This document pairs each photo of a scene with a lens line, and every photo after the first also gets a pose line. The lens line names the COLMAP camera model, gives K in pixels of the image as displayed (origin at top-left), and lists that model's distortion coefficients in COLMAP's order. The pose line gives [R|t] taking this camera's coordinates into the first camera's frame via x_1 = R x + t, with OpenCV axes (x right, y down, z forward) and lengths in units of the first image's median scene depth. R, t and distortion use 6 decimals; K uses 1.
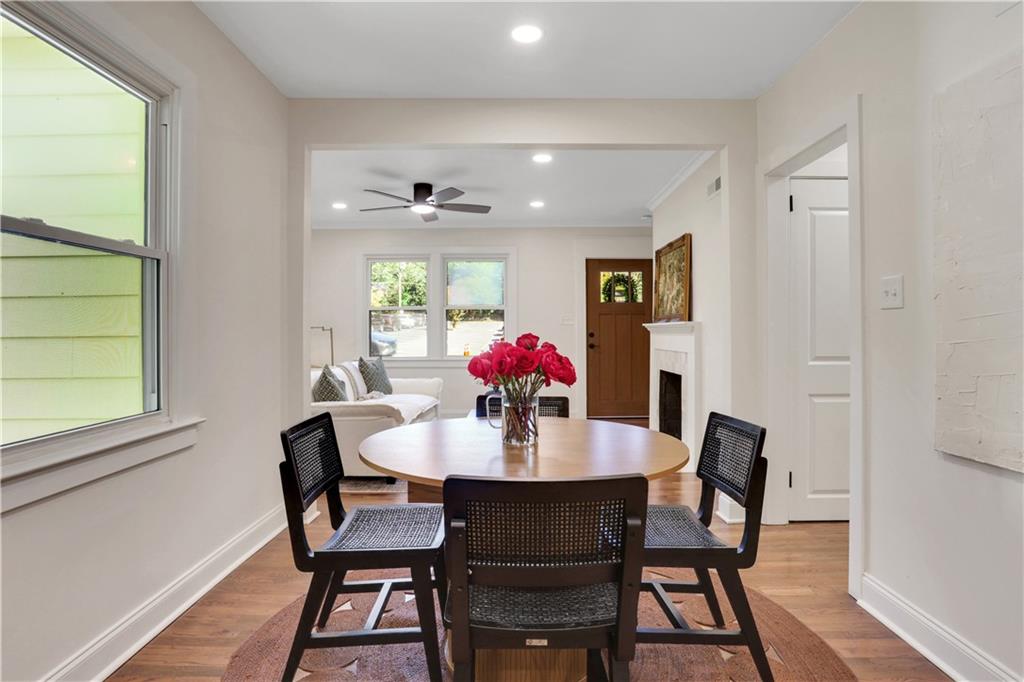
lens RADIAL K [[547.4, 0, 512.9], [0, 547.4, 334.5], [0, 0, 1]] dist [-0.051526, 0.000255]
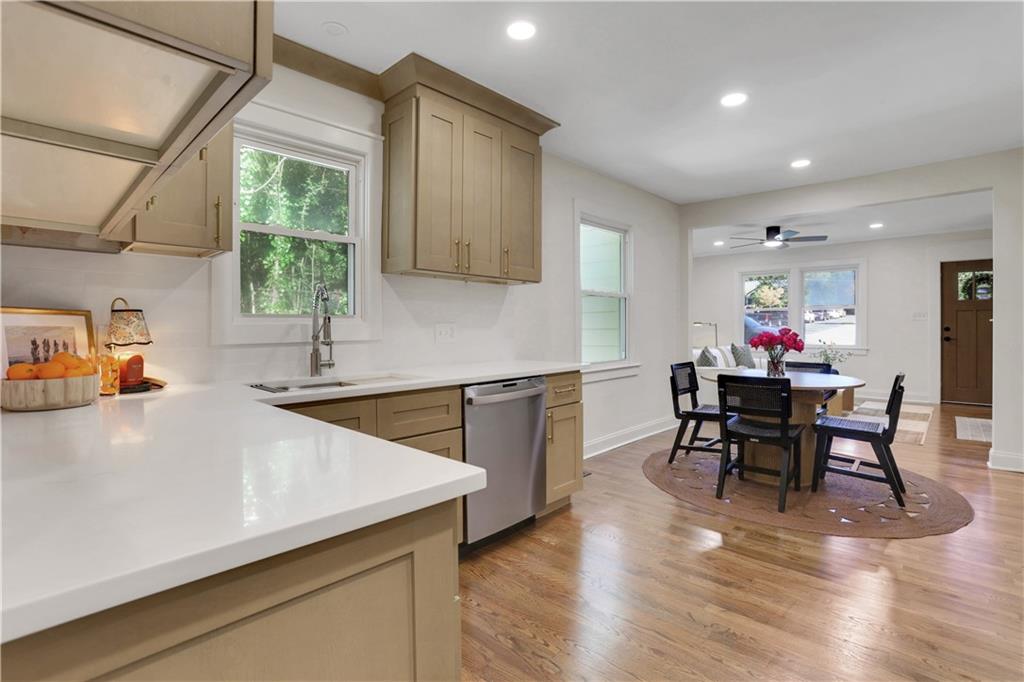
lens RADIAL K [[519.3, 0, 515.7], [0, 519.3, 329.4], [0, 0, 1]] dist [-0.001016, 0.000683]
pose [[0.740955, 0.004934, -0.671537, 0.265536], [-0.003146, 0.999988, 0.003876, -0.000204], [0.671548, -0.000759, 0.740961, -0.517472]]
